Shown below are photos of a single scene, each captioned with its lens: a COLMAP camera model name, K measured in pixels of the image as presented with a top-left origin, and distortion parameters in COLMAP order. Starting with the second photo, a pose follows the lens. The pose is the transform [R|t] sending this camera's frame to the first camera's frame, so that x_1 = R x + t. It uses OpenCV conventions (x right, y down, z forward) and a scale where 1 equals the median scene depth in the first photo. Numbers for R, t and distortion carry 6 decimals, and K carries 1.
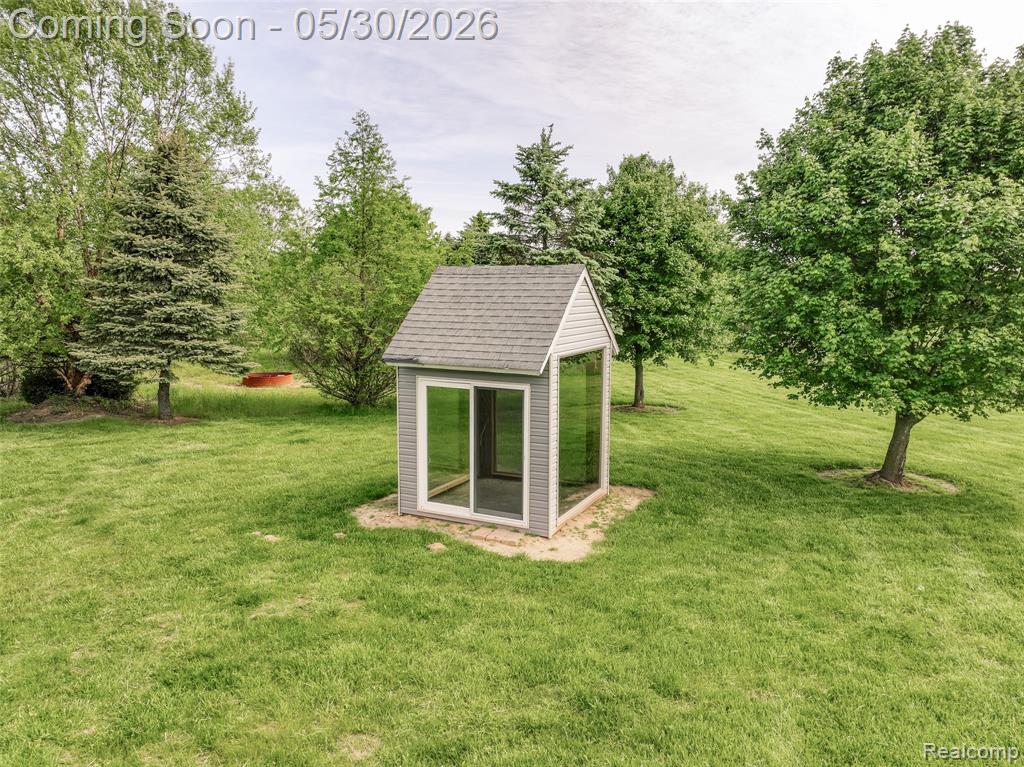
lens RADIAL K [[815.1, 0, 501.8], [0, 815.1, 383.9], [0, 0, 1]] dist [-0.007470, 0.001744]
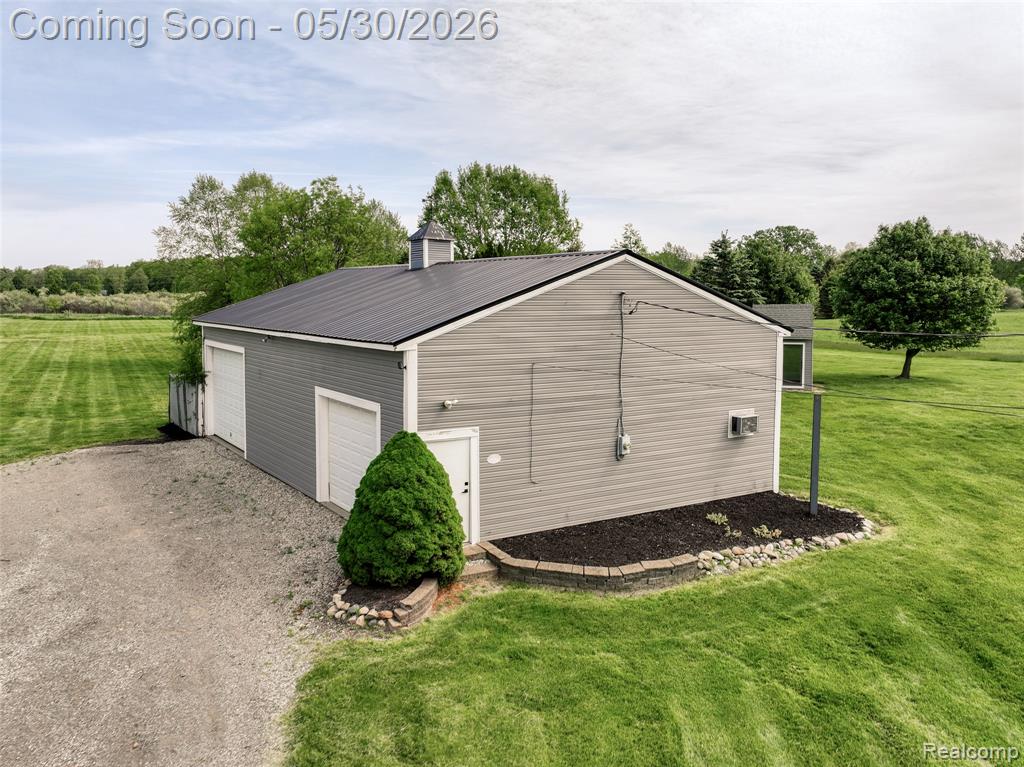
lens RADIAL K [[815.1, 0, 468.5], [0, 815.1, 358.9], [0, 0, 1]] dist [-0.007470, 0.001744]
pose [[0.996791, -0.028626, 0.074761, -1.394166], [0.030703, 0.999169, -0.026789, 0.100973], [-0.073932, 0.028998, 0.996842, -1.905690]]
